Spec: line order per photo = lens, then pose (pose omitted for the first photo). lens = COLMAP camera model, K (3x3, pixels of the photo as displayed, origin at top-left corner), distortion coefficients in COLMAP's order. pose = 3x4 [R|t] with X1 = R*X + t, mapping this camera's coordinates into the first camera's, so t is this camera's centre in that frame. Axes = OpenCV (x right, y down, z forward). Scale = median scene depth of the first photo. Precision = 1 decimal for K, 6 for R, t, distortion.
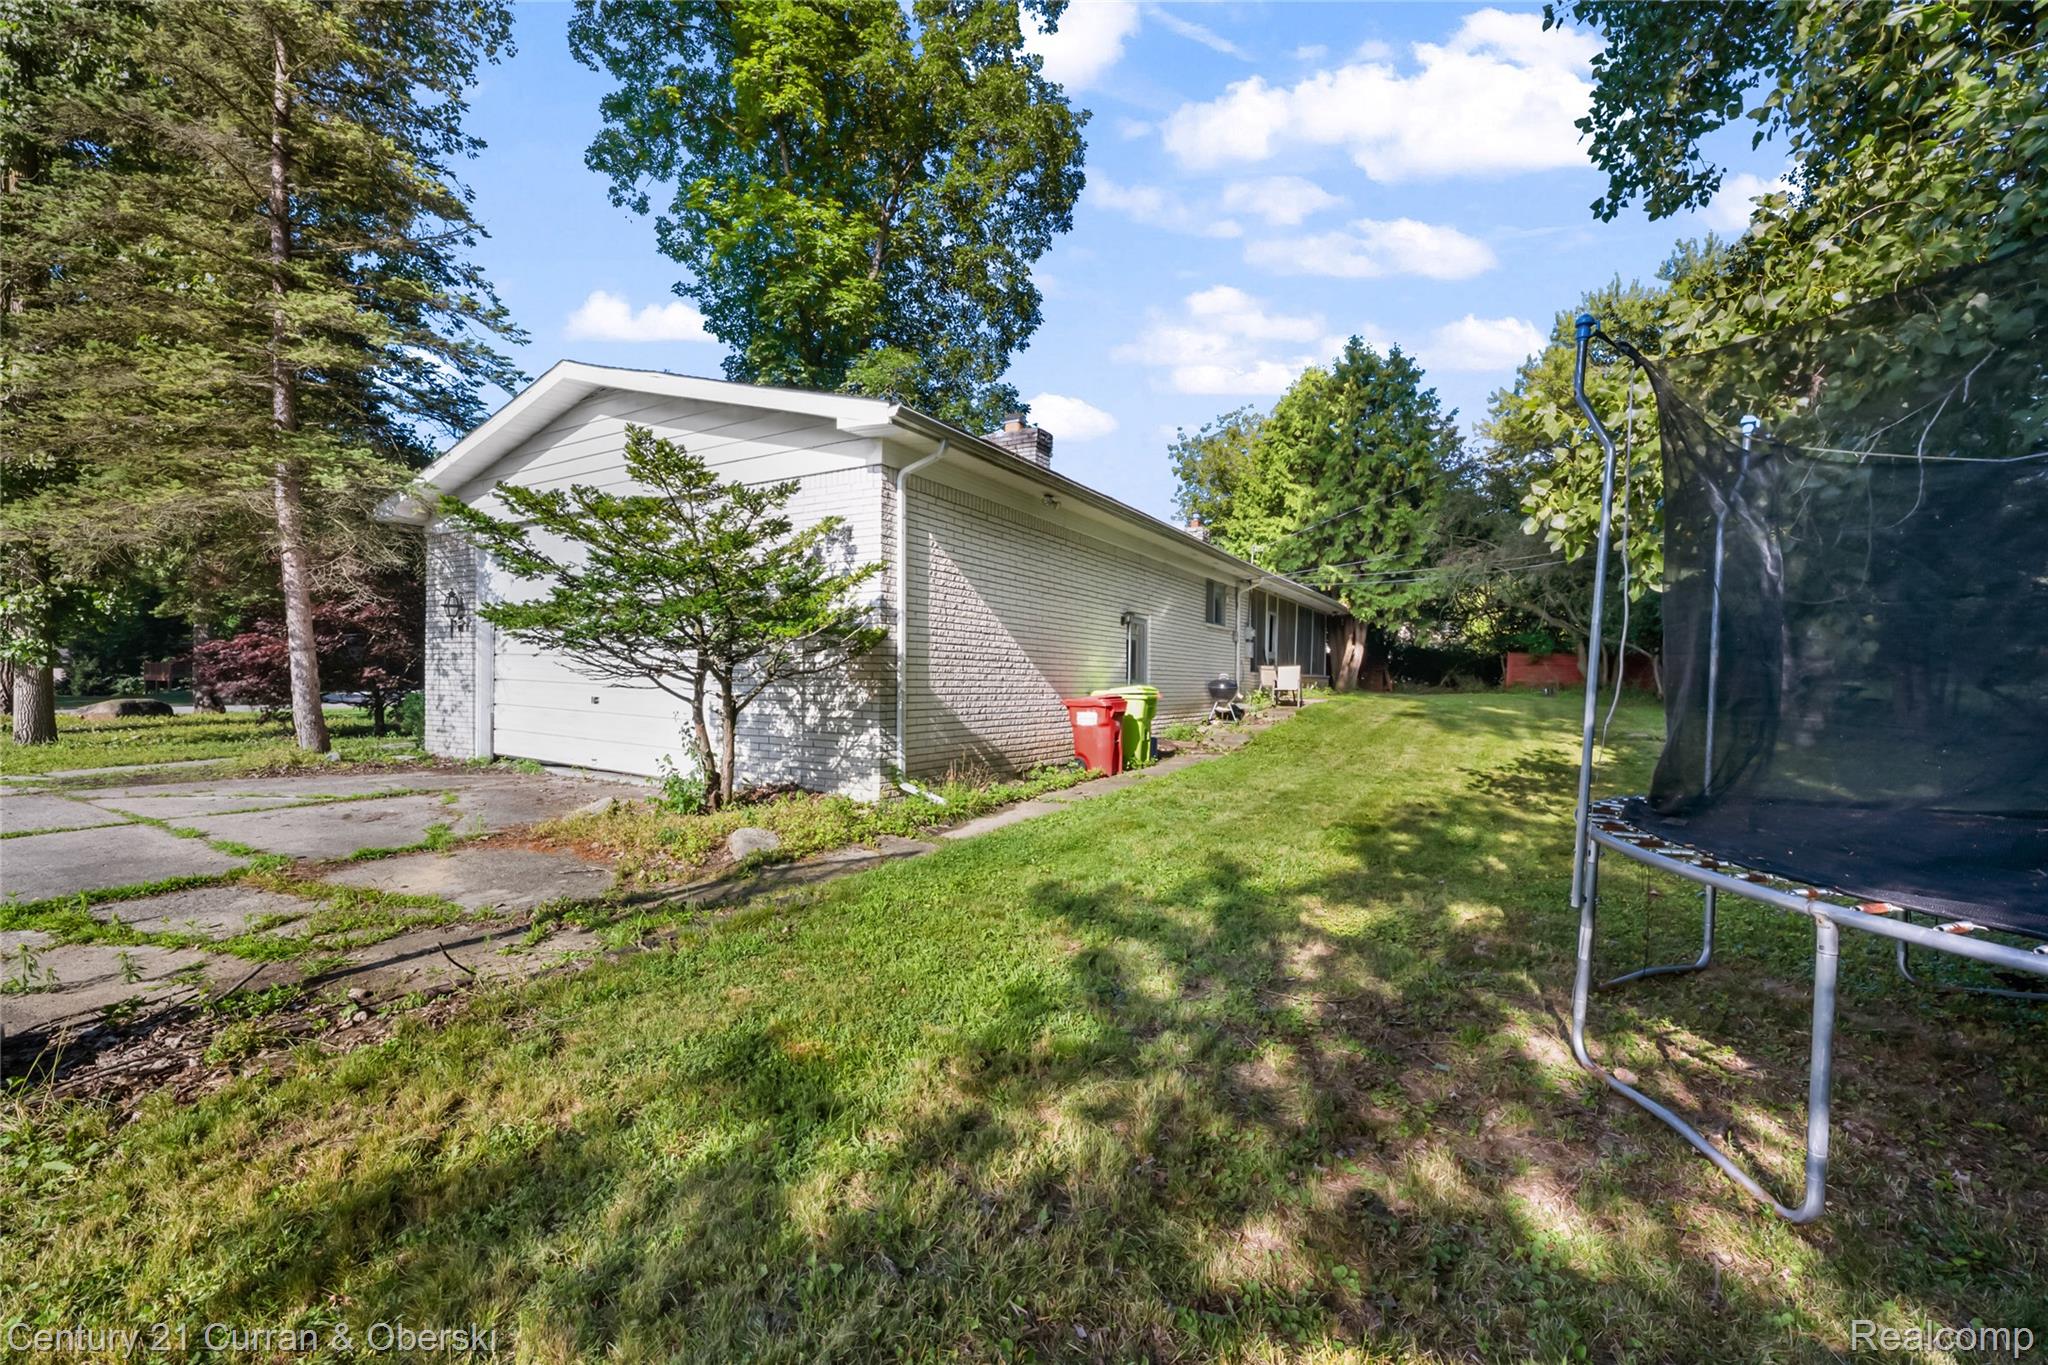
lens RADIAL K [[790.1, 0, 1024.0], [0, 790.1, 682.5], [0, 0, 1]] dist [0.000347, 0.000069]
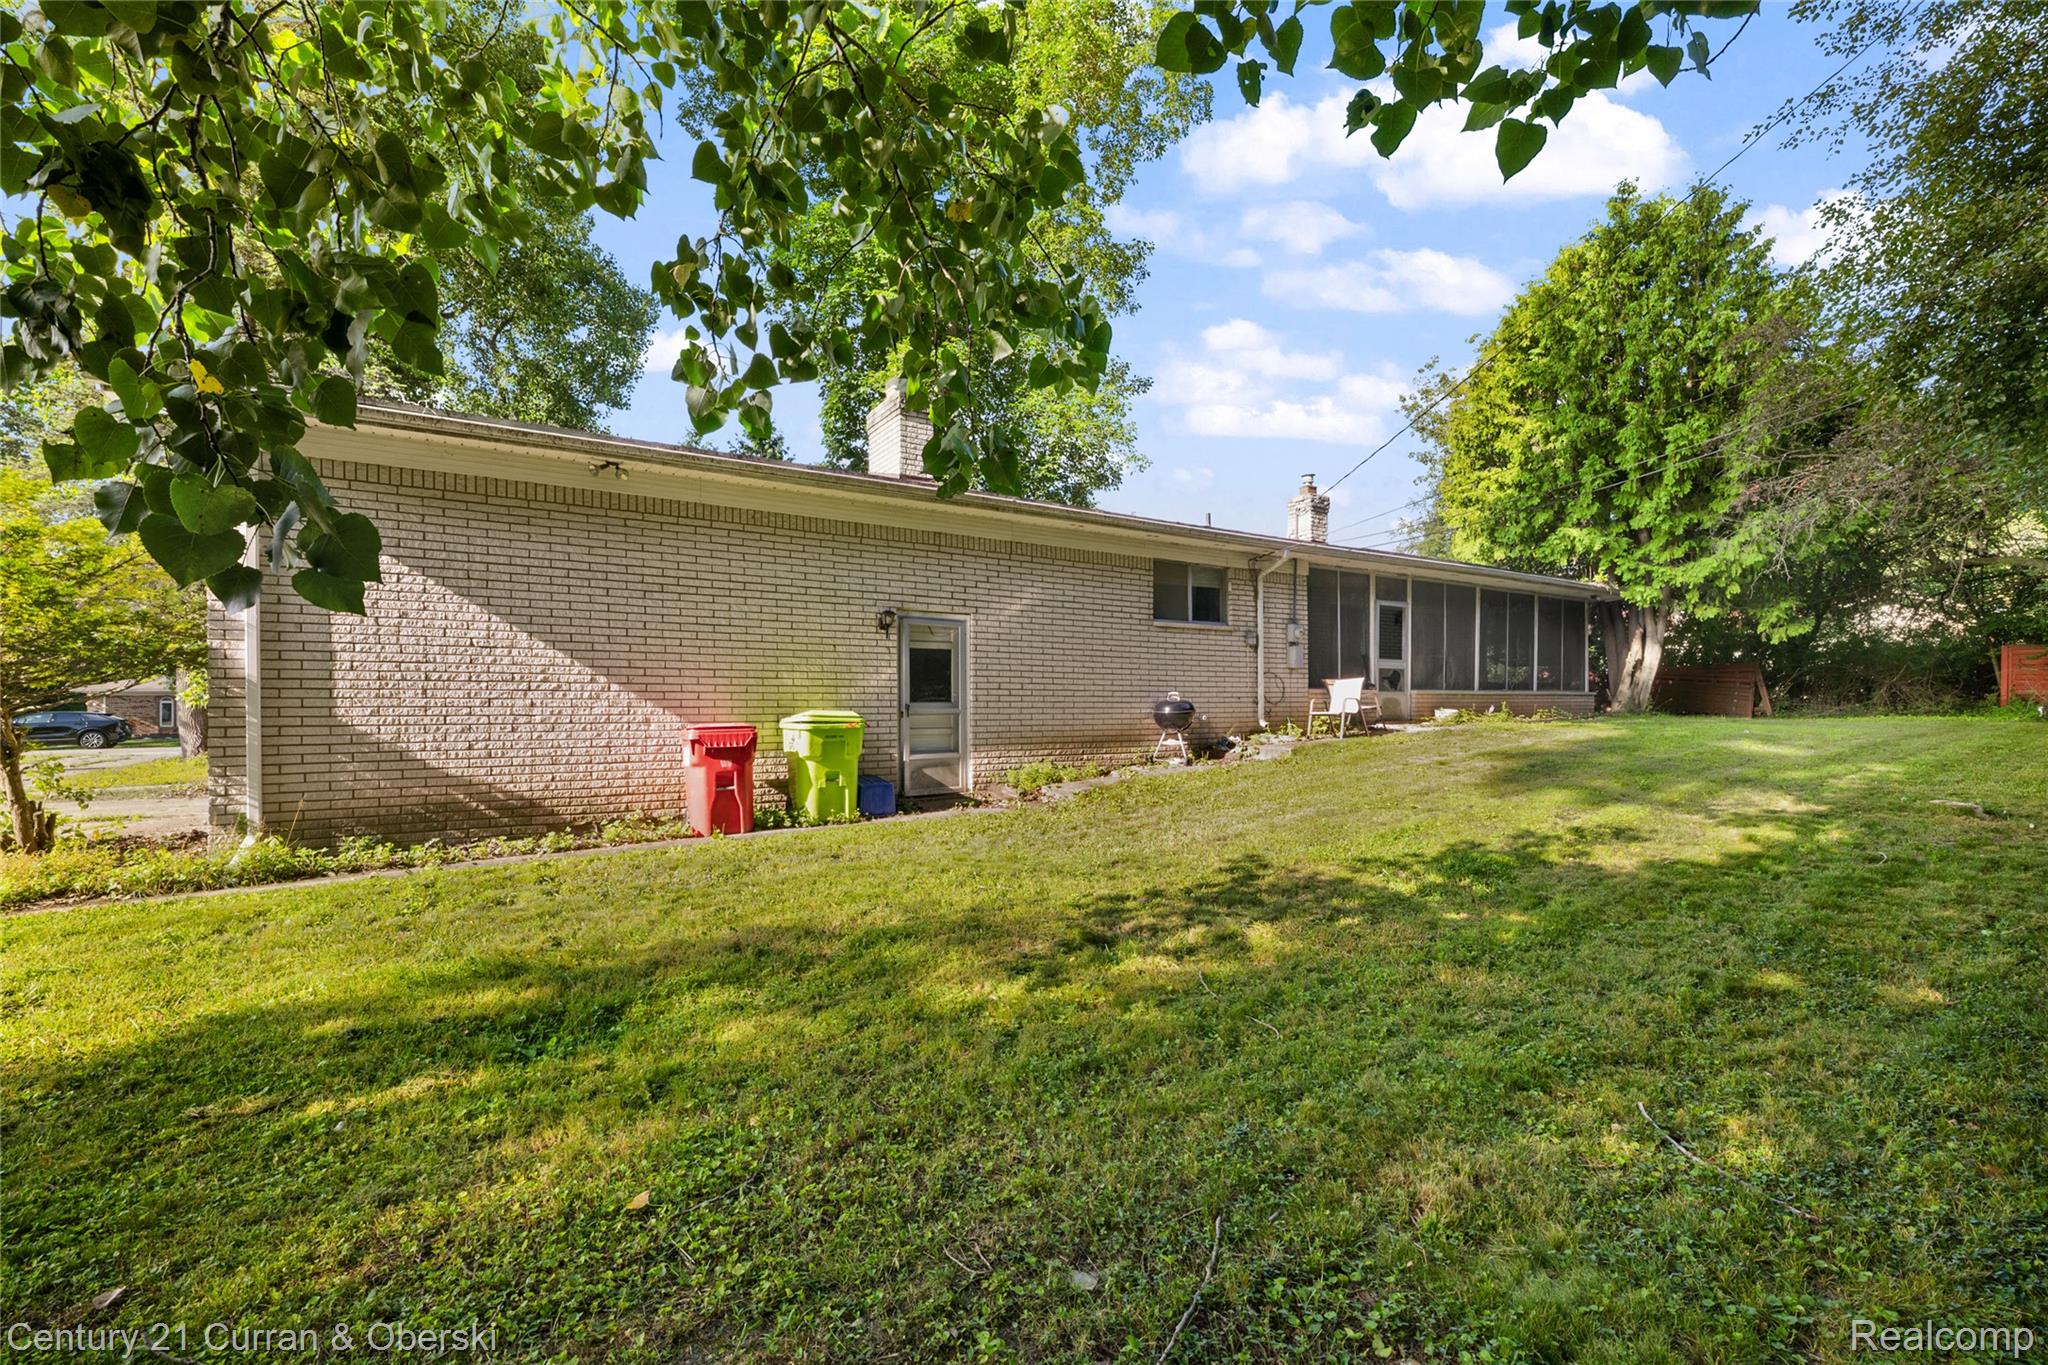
lens RADIAL K [[790.1, 0, 1024.0], [0, 790.1, 682.5], [0, 0, 1]] dist [0.000347, 0.000069]
pose [[0.887438, -0.018598, -0.460552, 0.284525], [0.005968, 0.999566, -0.028865, -0.000303], [0.460889, 0.022867, 0.887163, 0.197725]]
